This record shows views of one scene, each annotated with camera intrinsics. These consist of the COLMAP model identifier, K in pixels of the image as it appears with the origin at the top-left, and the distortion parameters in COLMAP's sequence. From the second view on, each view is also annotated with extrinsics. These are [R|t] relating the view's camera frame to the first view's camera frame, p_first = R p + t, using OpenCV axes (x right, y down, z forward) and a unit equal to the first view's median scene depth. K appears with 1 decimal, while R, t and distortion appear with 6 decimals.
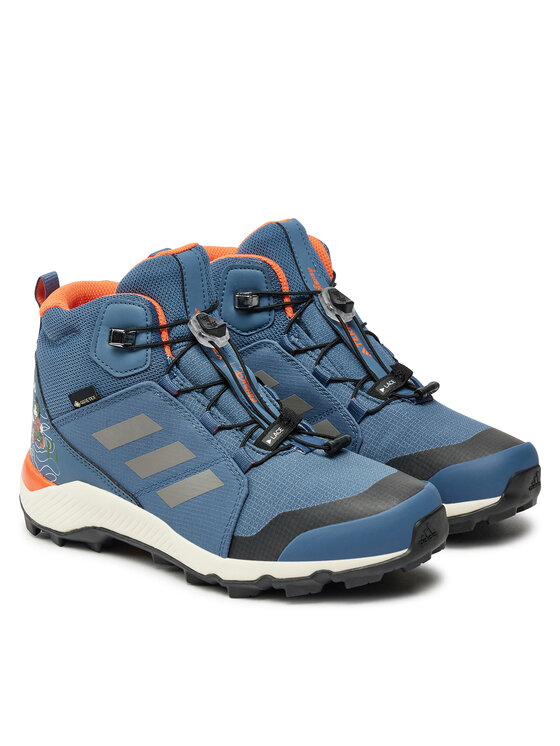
lens RADIAL K [[2188.6, 0, 280.0], [0, 2188.6, 373.0], [0, 0, 1]] dist [0.066317, 0.167088]
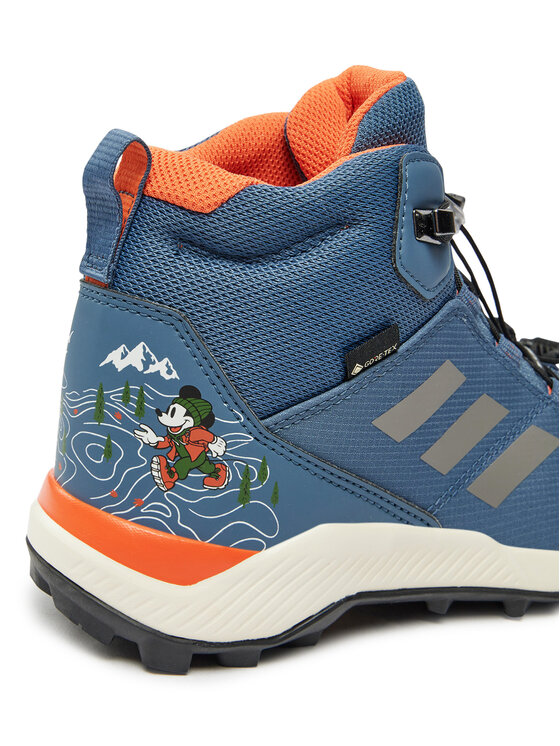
lens RADIAL K [[968.9, 0, 280.0], [0, 968.9, 373.0], [0, 0, 1]] dist [-0.127885, -0.000504]
pose [[0.365945, -0.123671, 0.922383, -0.312413], [0.169289, 0.983441, 0.064694, -0.002495], [-0.915110, 0.132474, 0.380821, 0.946160]]
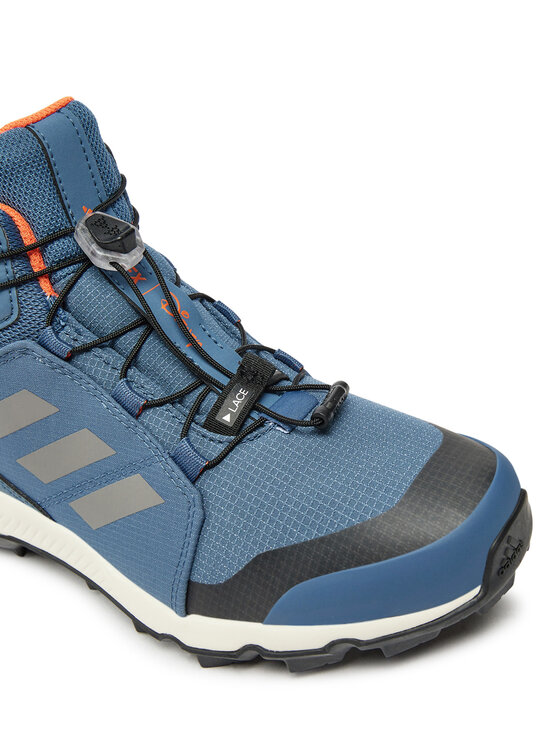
lens RADIAL K [[1013.9, 0, 280.0], [0, 1013.9, 373.0], [0, 0, 1]] dist [-0.038151, -0.074155]
pose [[0.991417, -0.129570, -0.017427, 0.015963], [0.129893, 0.961107, 0.243724, -0.047614], [-0.014830, -0.243896, 0.969688, 0.721844]]
